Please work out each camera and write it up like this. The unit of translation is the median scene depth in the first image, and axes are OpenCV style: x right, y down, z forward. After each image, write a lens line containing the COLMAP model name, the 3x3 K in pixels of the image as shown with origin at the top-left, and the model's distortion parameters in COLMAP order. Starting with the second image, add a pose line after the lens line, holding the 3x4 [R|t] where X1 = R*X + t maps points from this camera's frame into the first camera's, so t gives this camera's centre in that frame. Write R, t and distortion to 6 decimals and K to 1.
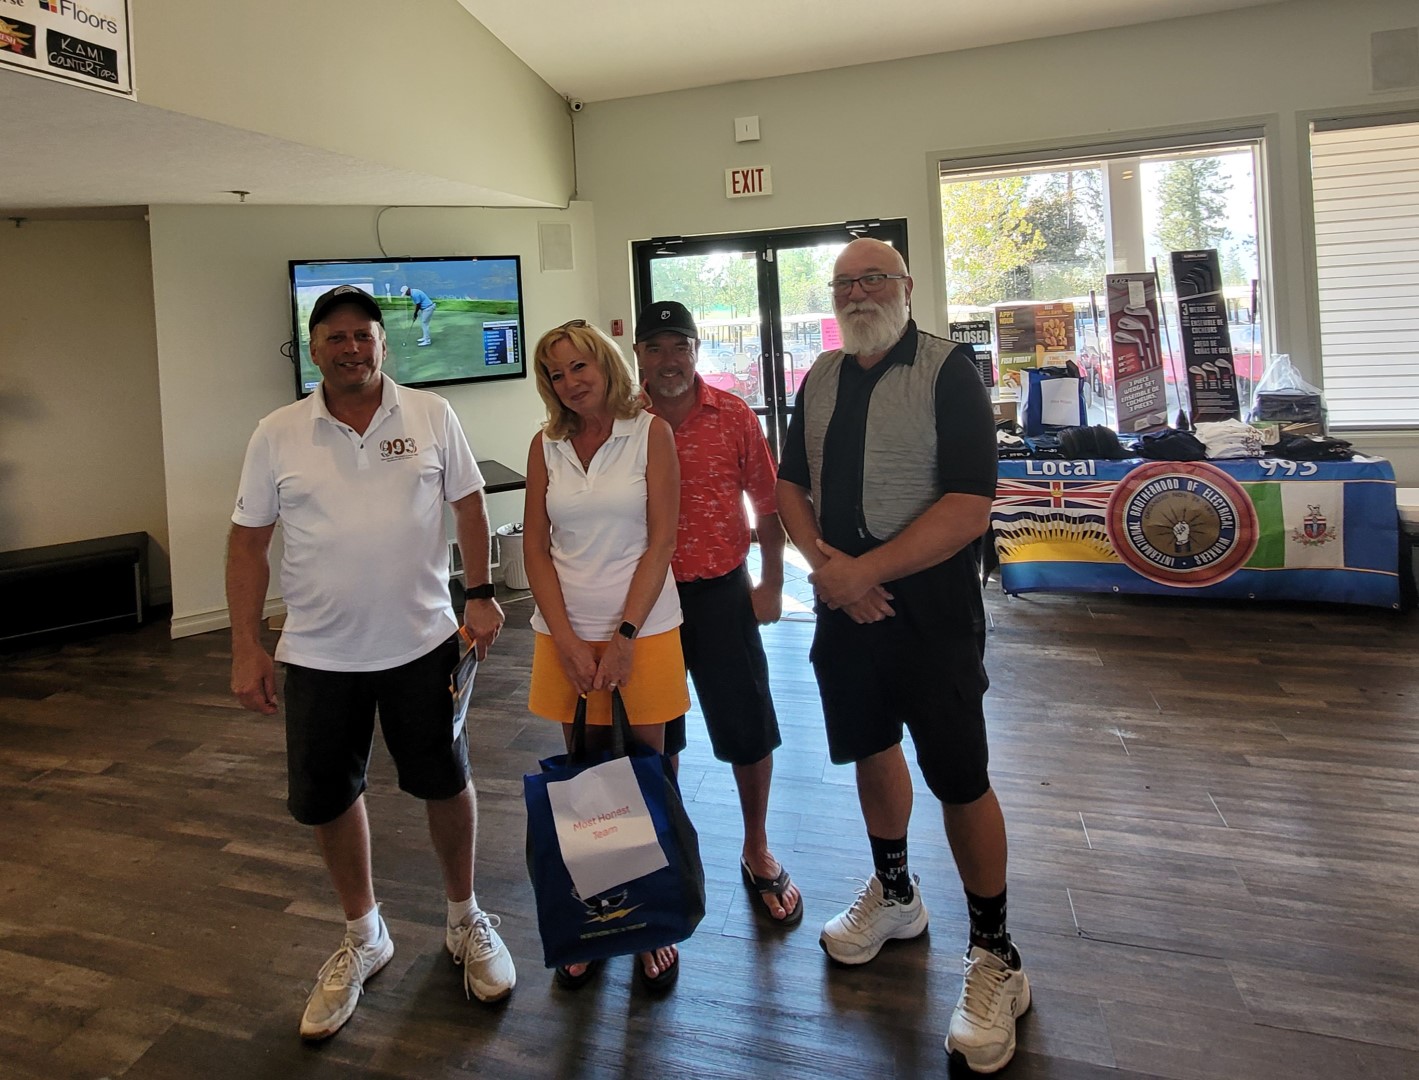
lens RADIAL K [[793.4, 0, 685.4], [0, 793.4, 311.9], [0, 0, 1]] dist [0.014211, -0.007957]
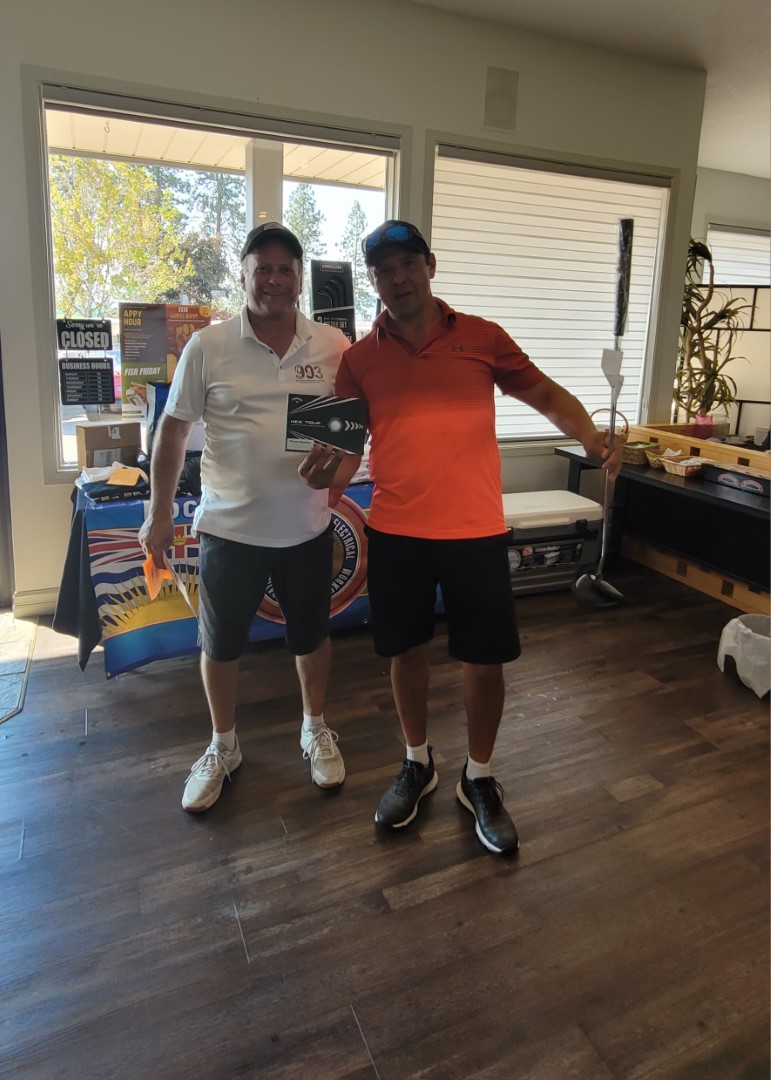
lens RADIAL K [[672.5, 0, 384.0], [0, 672.5, 433.5], [0, 0, 1]] dist [0.003991, 0.000218]
pose [[0.765234, -0.024141, 0.643300, 0.179374], [-0.074107, 0.989350, 0.125281, 0.021188], [-0.639473, -0.143542, 0.755295, 0.349616]]
